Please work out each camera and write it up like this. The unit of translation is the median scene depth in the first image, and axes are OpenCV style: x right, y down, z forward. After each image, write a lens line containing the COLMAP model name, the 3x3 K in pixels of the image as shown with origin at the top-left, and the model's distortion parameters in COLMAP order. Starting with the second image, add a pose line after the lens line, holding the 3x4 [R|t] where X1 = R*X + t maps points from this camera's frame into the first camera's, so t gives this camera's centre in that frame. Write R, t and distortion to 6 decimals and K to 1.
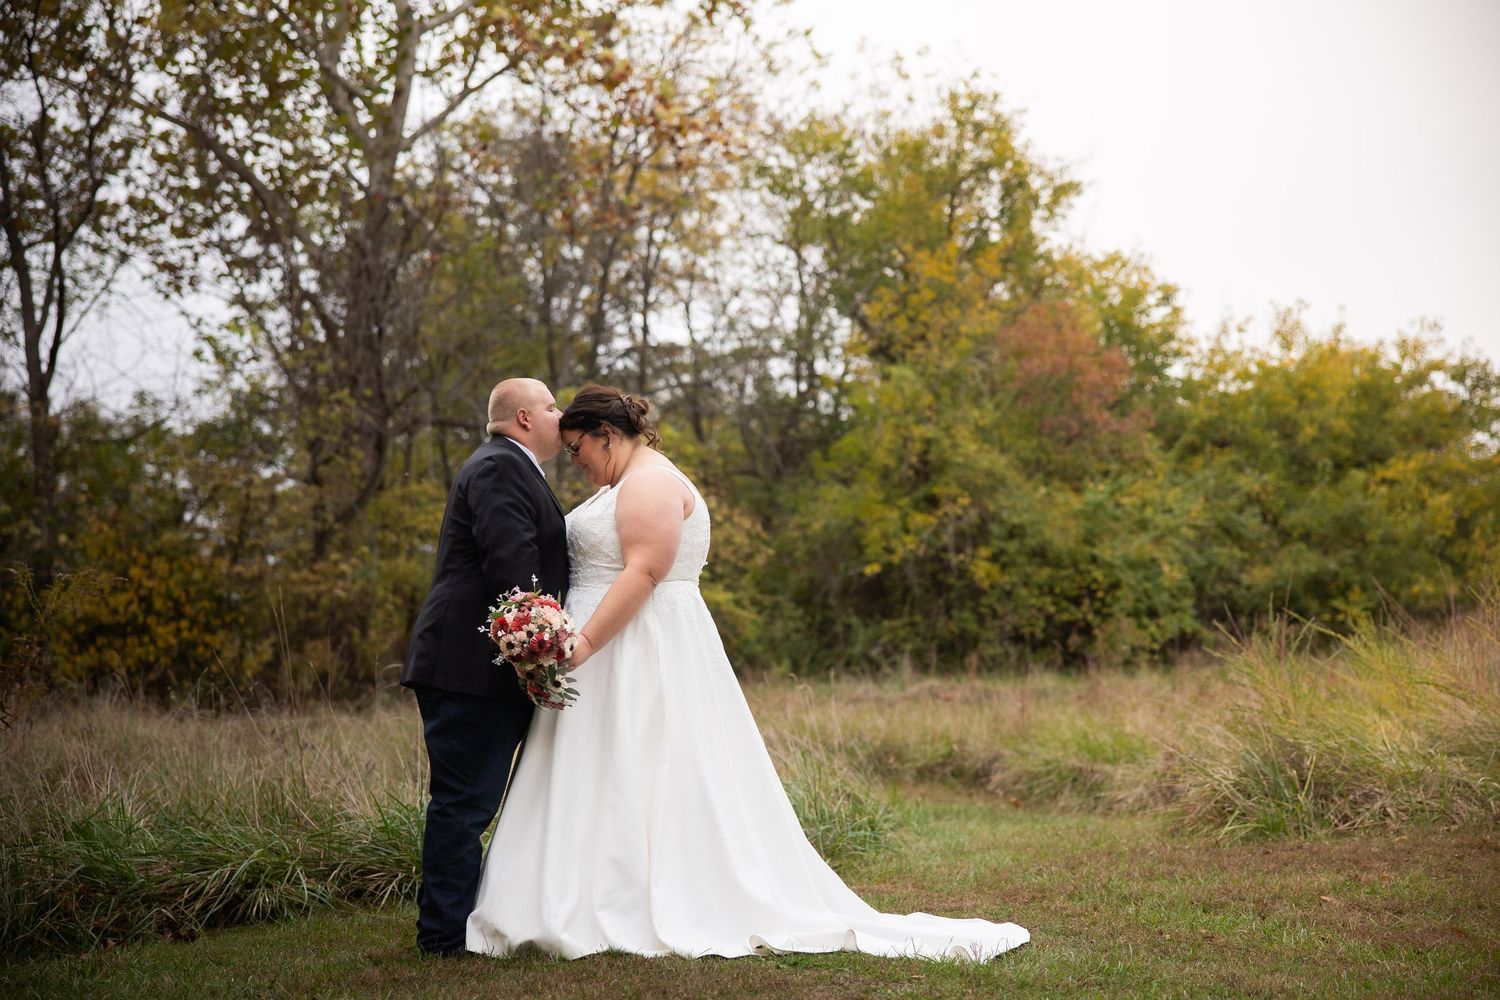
lens RADIAL K [[2314.4, 0, 750.0], [0, 2314.4, 500.0], [0, 0, 1]] dist [0.150989, -0.049792]
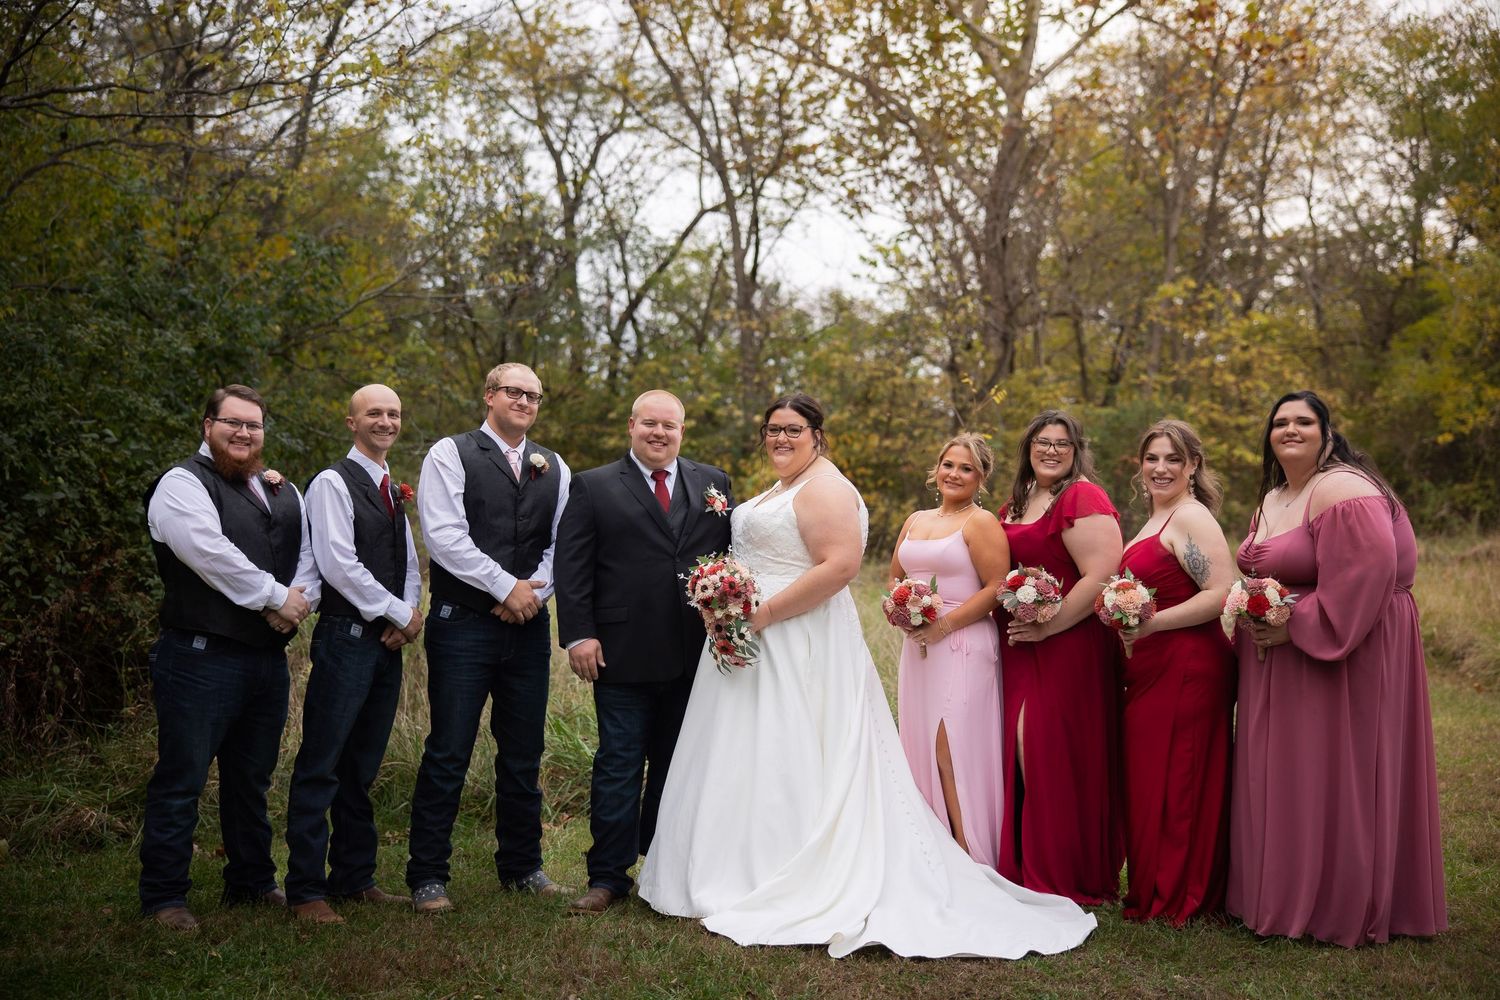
lens RADIAL K [[1898.6, 0, 750.2], [0, 1898.6, 480.6], [0, 0, 1]] dist [0.089151, 0.003764]
pose [[0.939921, 0.006440, -0.341332, 0.052823], [0.018291, 0.997436, 0.069185, -0.019461], [0.340903, -0.071272, 0.937393, 0.017599]]
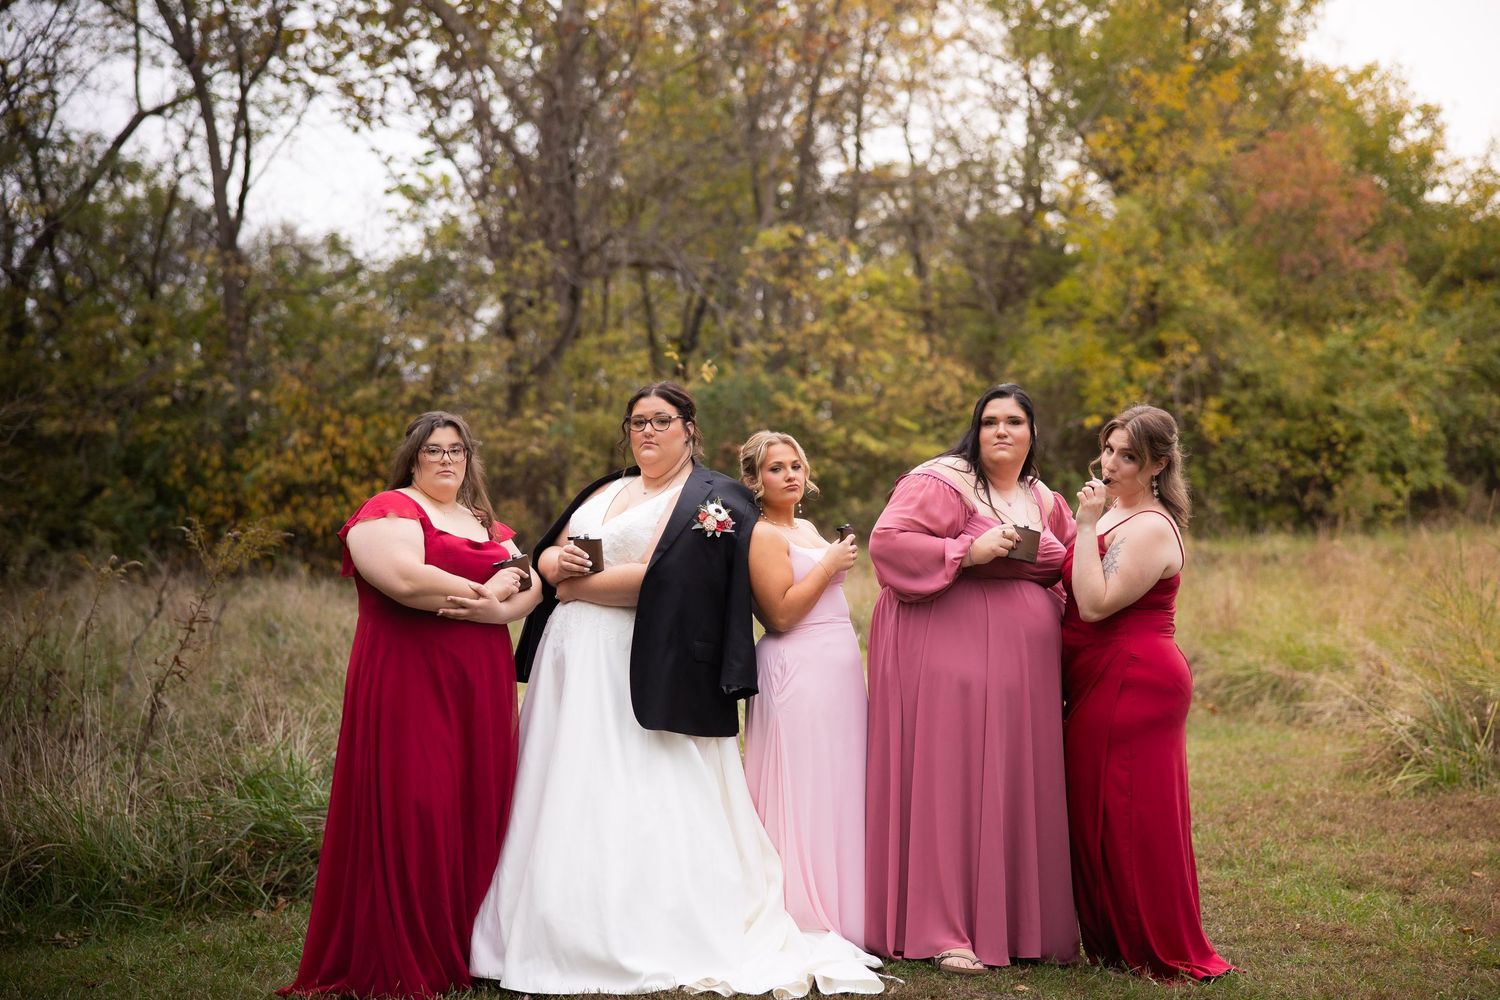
lens RADIAL K [[2493.3, 0, 772.3], [0, 2493.3, 500.8], [0, 0, 1]] dist [0.190649, 0.008527]
pose [[0.996064, 0.001186, -0.088631, 0.012887], [0.006245, 0.996487, 0.083517, -0.023083], [0.088418, -0.083742, 0.992557, -0.022819]]
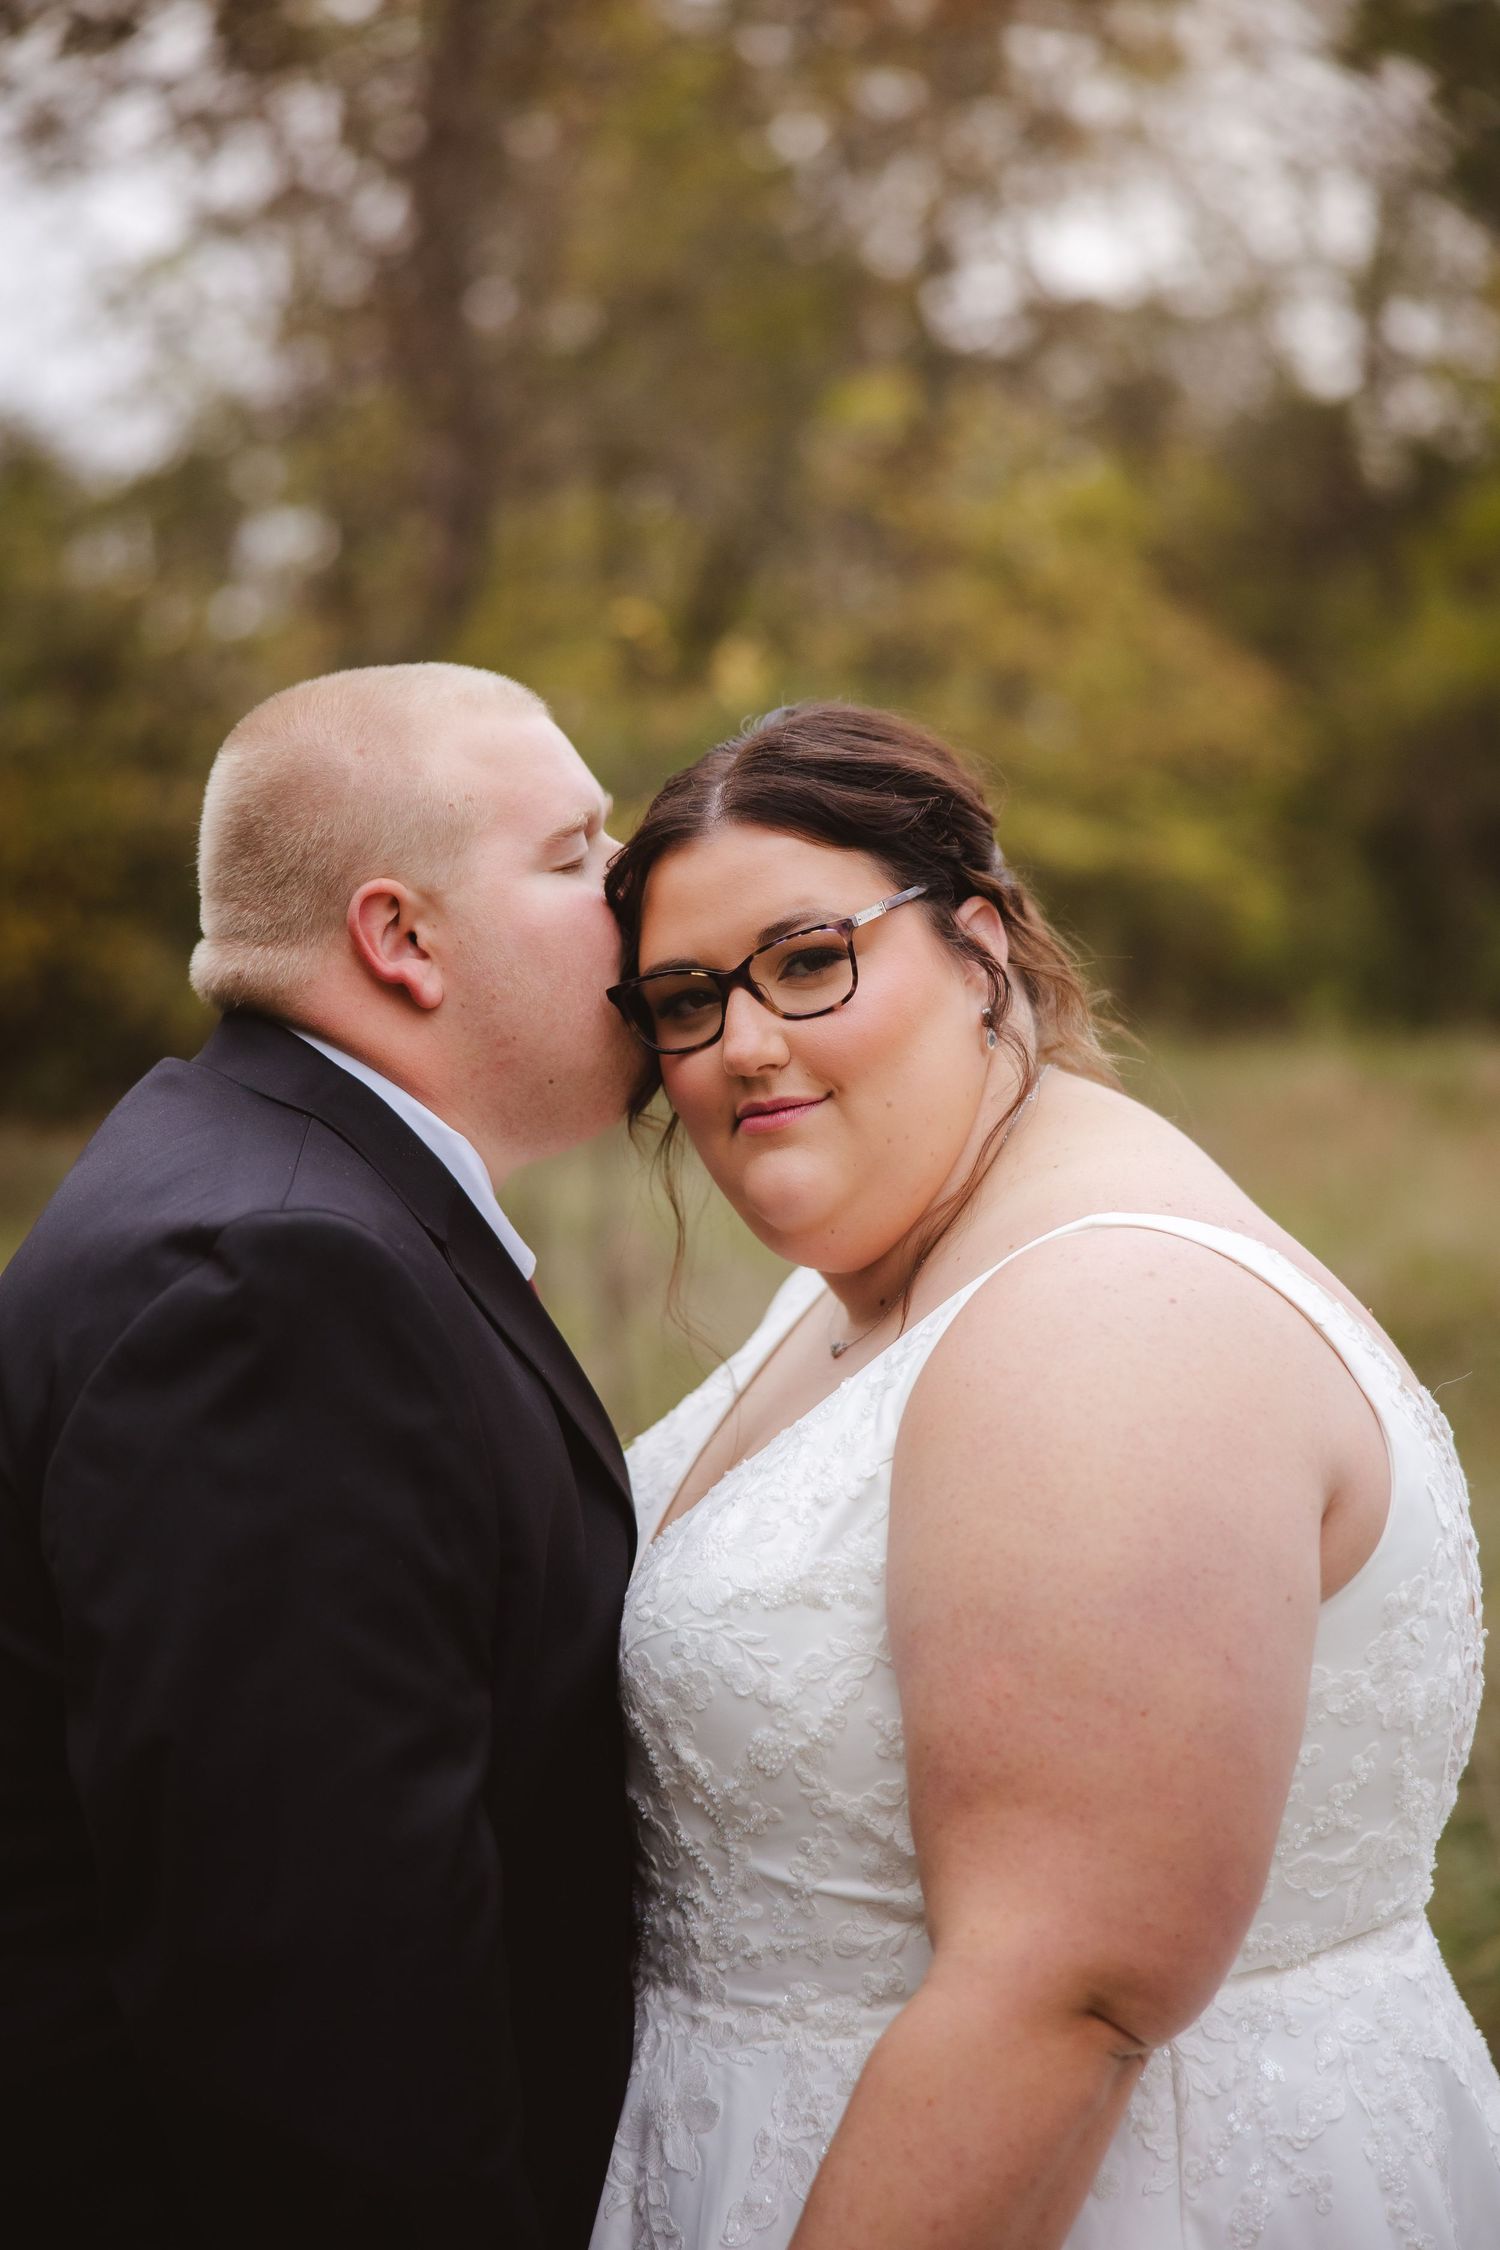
lens RADIAL K [[4108.9, 0, 750.0], [0, 4108.9, 1125.0], [0, 0, 1]] dist [0.106236, -0.000489]
pose [[0.993699, 0.012569, -0.111374, -0.008648], [0.002683, 0.990740, 0.135746, -0.015193], [0.112049, -0.135190, 0.984464, 0.168332]]
